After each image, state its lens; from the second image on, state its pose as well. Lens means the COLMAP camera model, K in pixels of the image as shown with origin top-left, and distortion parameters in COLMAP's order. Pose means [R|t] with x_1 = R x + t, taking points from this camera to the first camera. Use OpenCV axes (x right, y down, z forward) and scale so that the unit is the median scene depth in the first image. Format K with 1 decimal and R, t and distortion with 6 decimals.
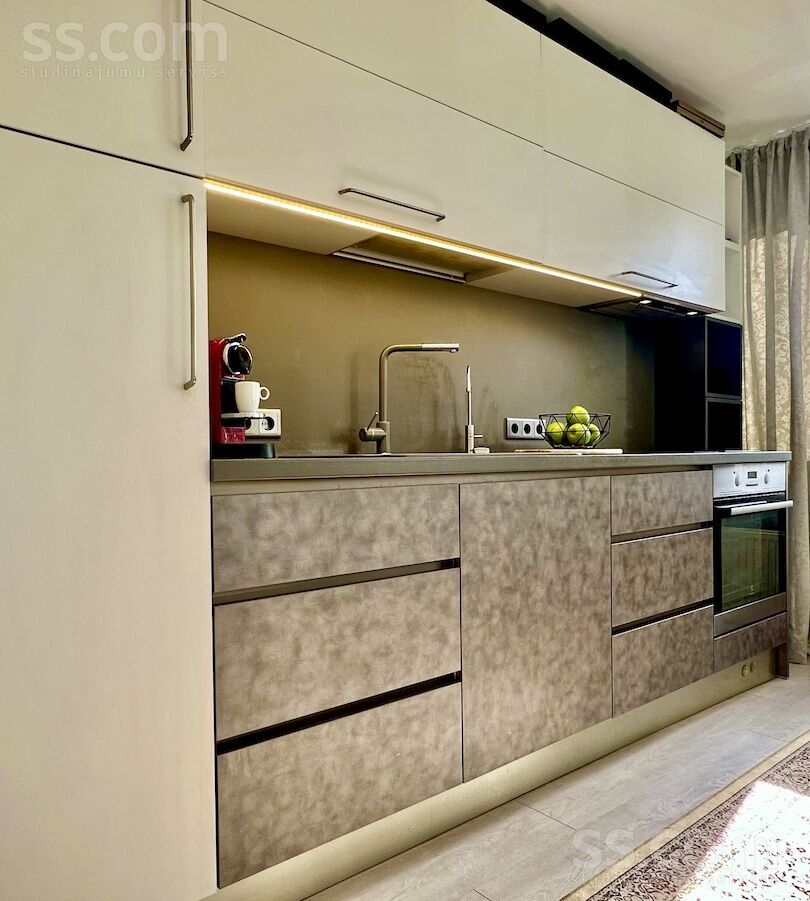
lens RADIAL K [[566.9, 0, 404.8], [0, 566.9, 449.3], [0, 0, 1]] dist [-0.003276, -0.005156]
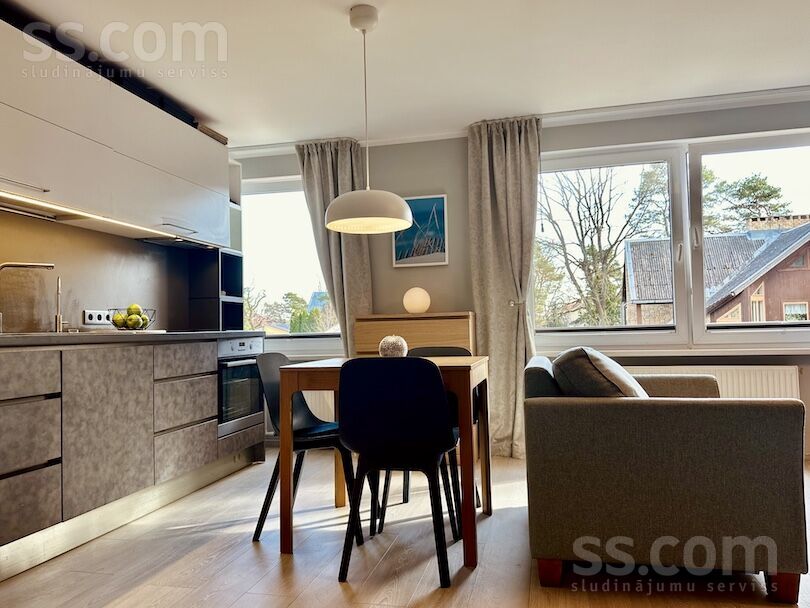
lens RADIAL K [[562.0, 0, 395.3], [0, 562.0, 315.9], [0, 0, 1]] dist [0.004973, 0.010551]
pose [[0.751903, 0.008801, 0.659215, -0.230965], [0.009852, 0.999649, -0.024583, 0.006624], [-0.659200, 0.024979, 0.751552, -0.832175]]
